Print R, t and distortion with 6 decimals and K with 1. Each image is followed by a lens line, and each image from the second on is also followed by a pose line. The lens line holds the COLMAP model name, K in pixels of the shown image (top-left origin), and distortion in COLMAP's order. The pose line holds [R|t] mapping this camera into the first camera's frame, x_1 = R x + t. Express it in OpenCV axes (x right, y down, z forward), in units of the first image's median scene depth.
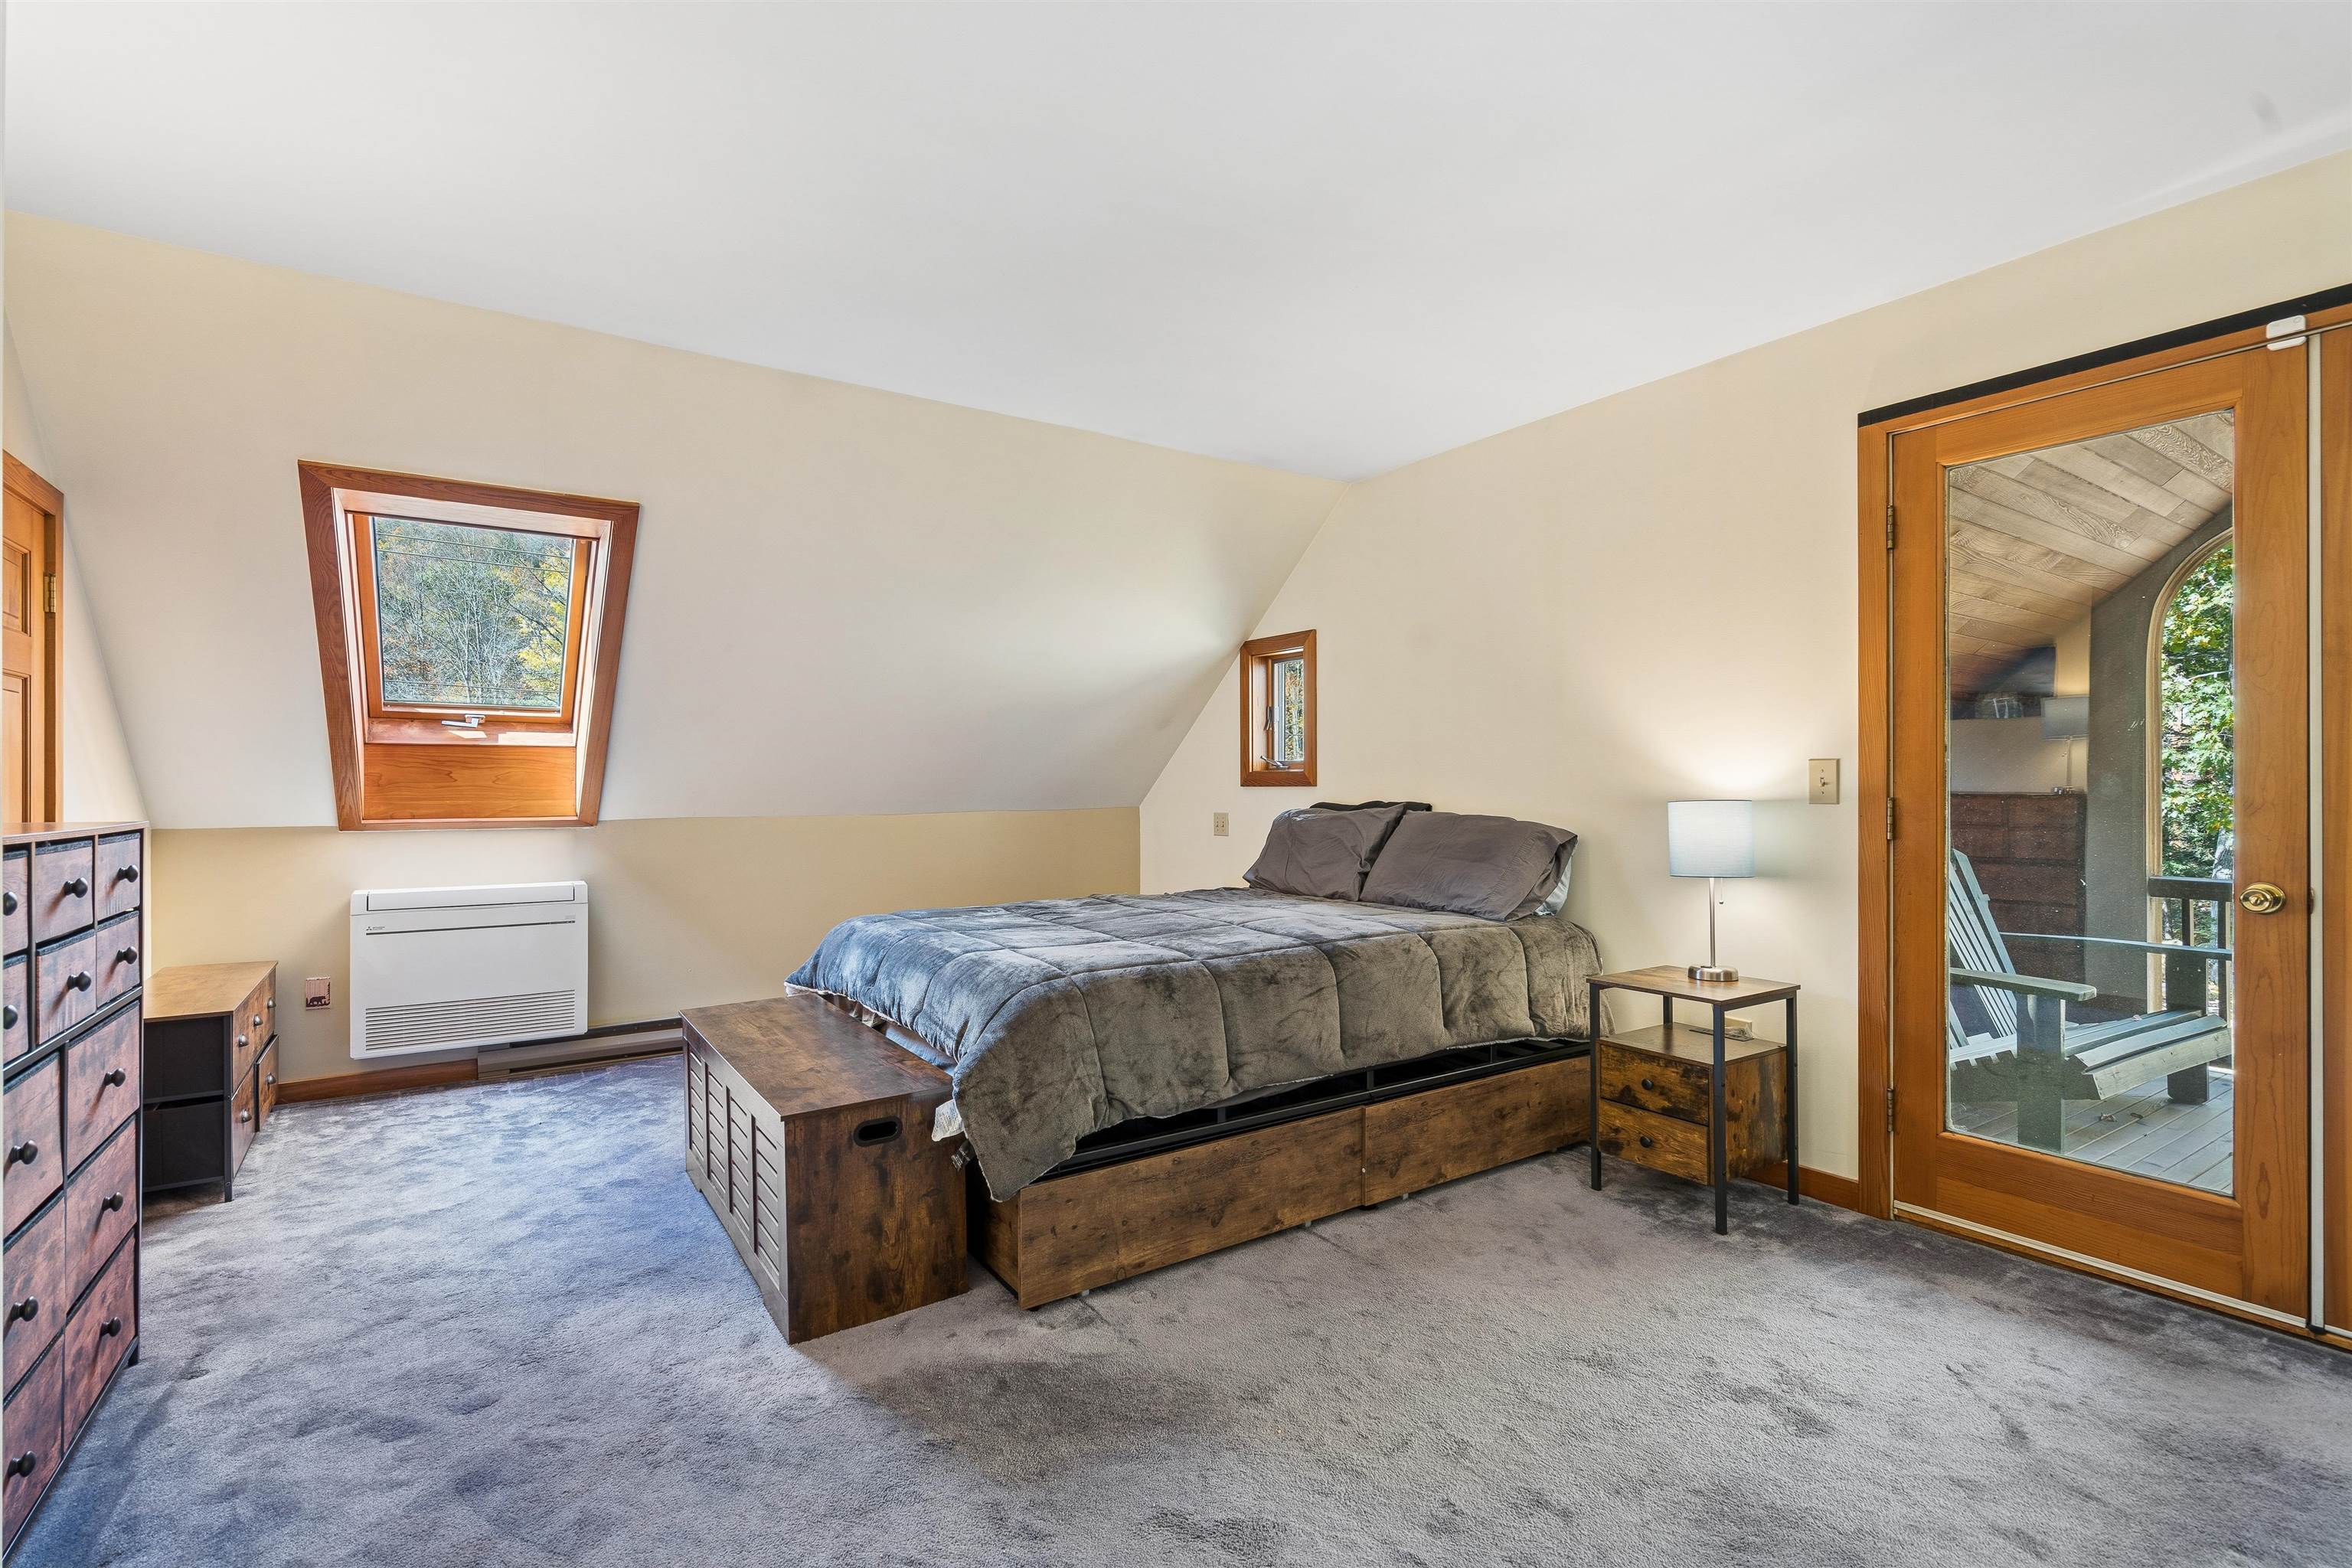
lens RADIAL K [[1061.1, 0, 1162.9], [0, 1061.1, 767.2], [0, 0, 1]] dist [-0.007913, 0.000913]
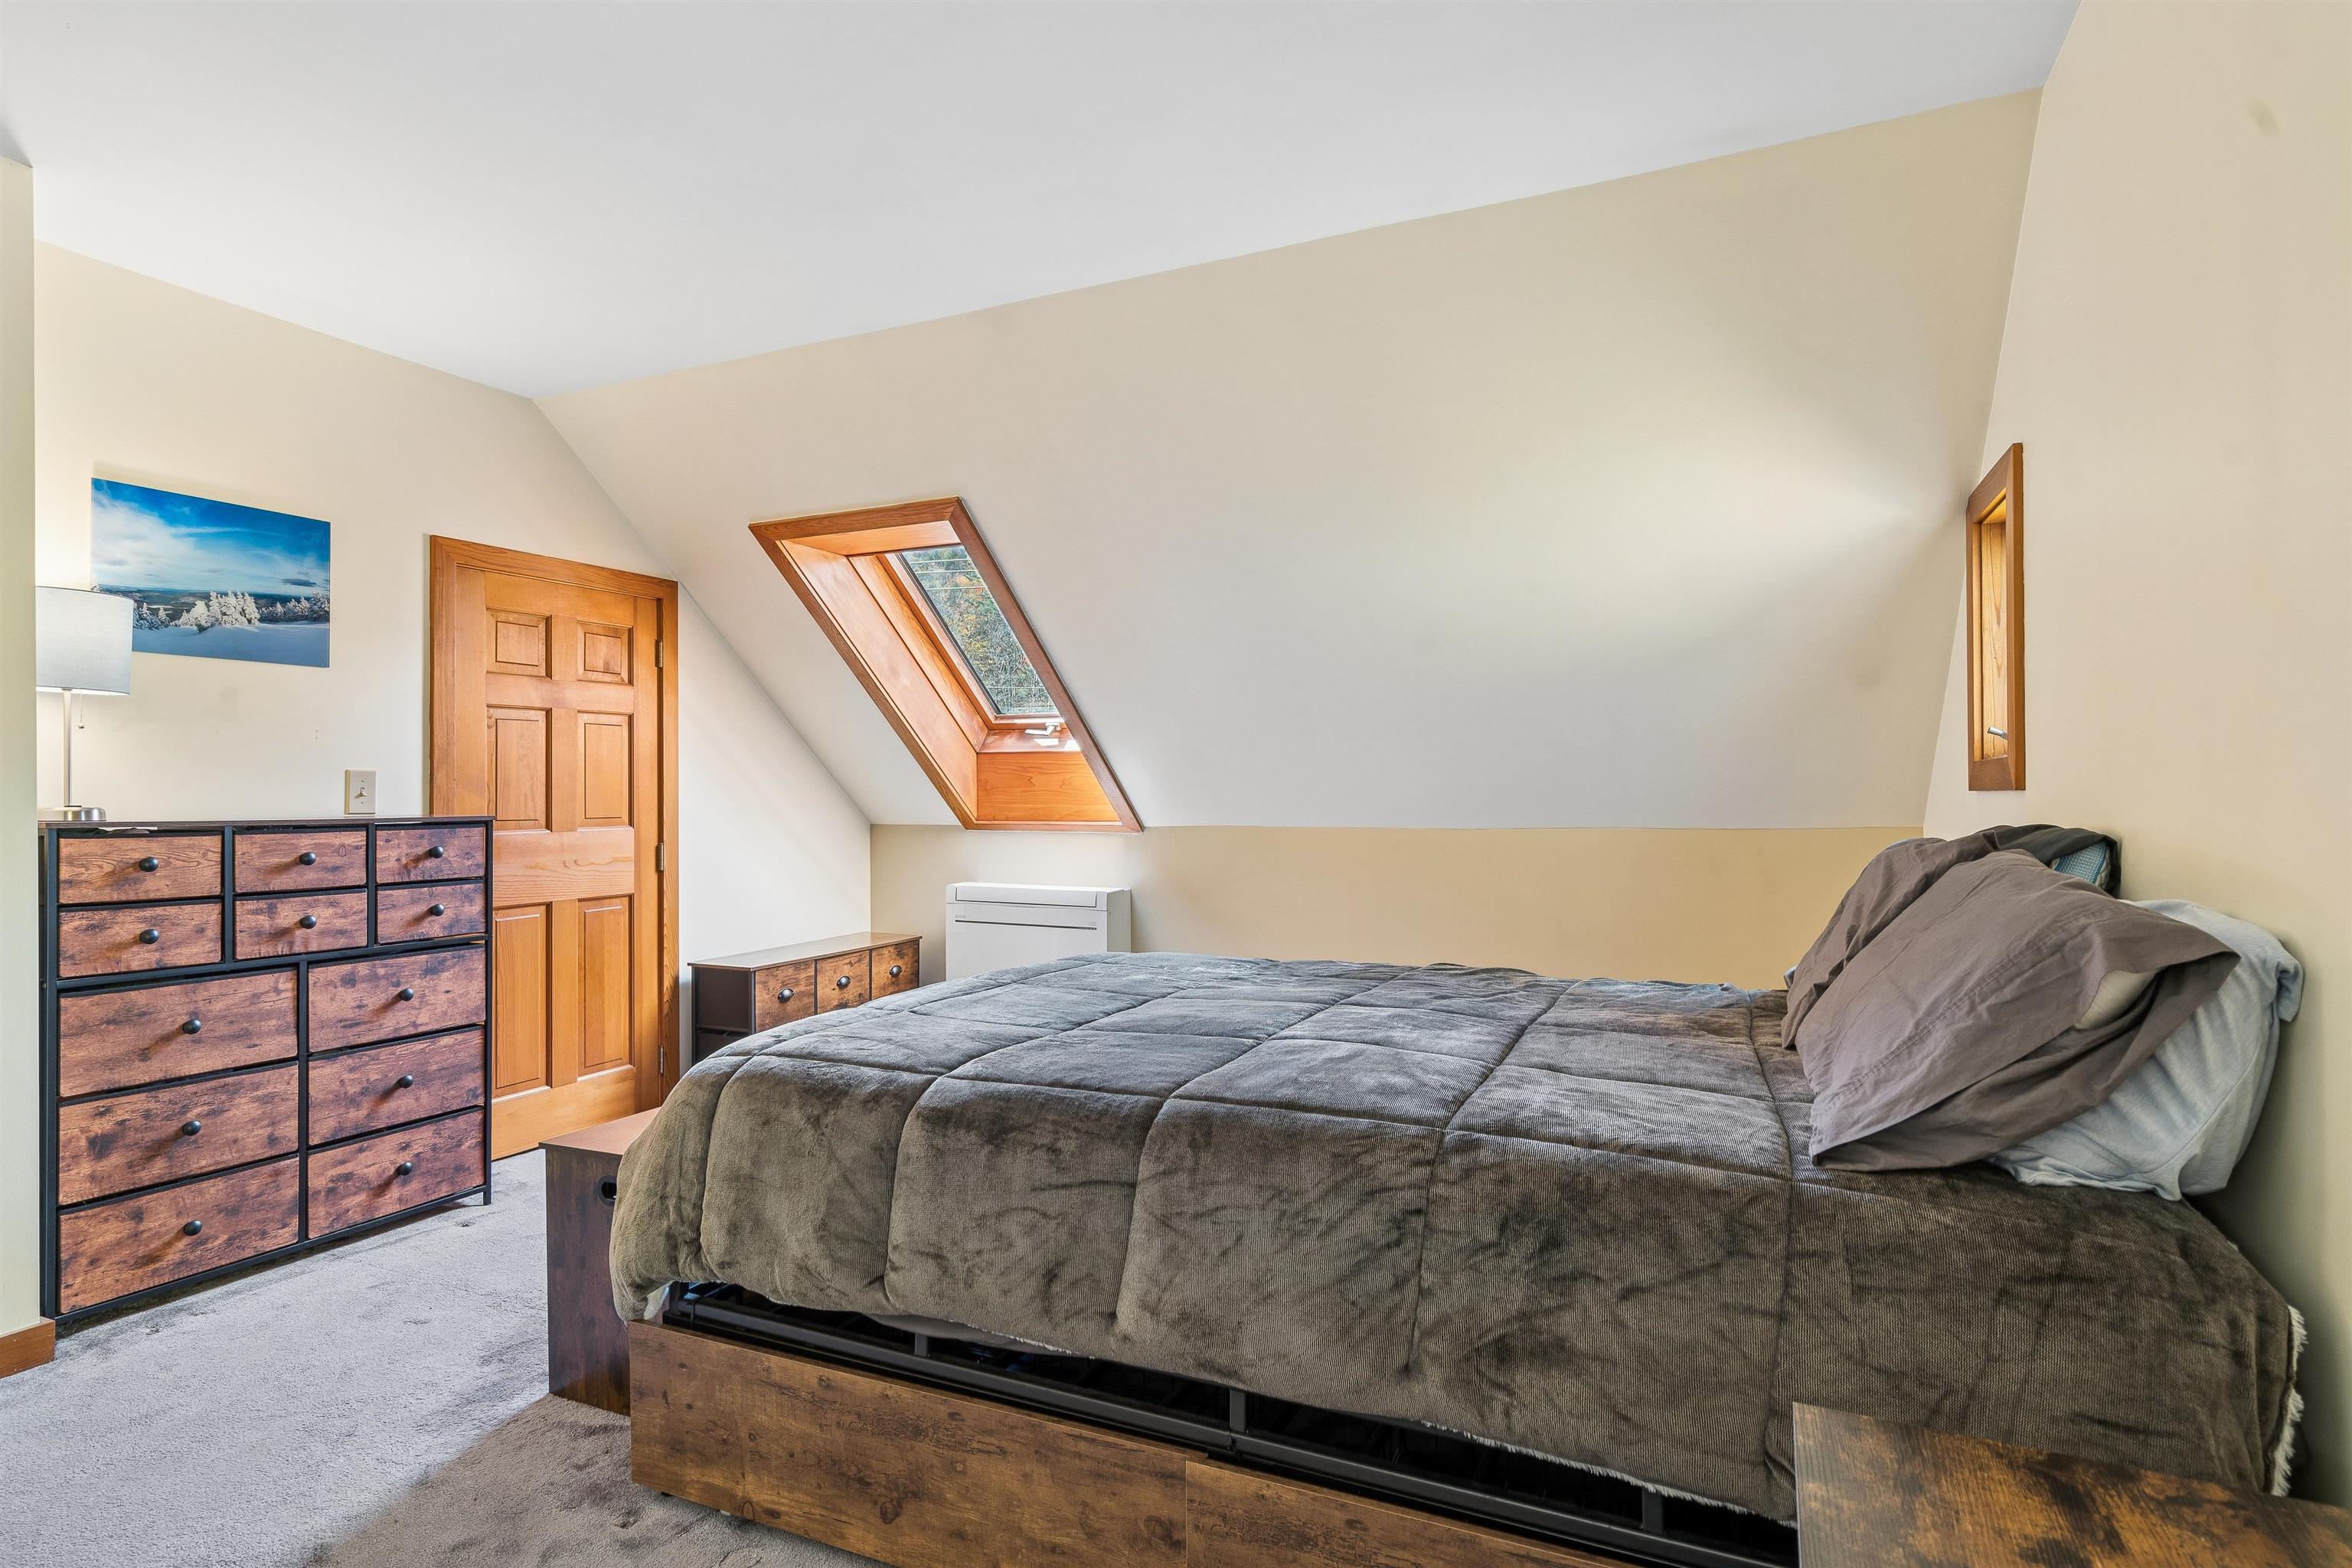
lens RADIAL K [[1192.9, 0, 1175.3], [0, 1192.9, 791.4], [0, 0, 1]] dist [0.000971, 0.001864]
pose [[0.535092, -0.000049, -0.844794, 0.523535], [0.013887, 0.999865, 0.008738, 0.012046], [0.844680, -0.016407, 0.535021, 0.579956]]
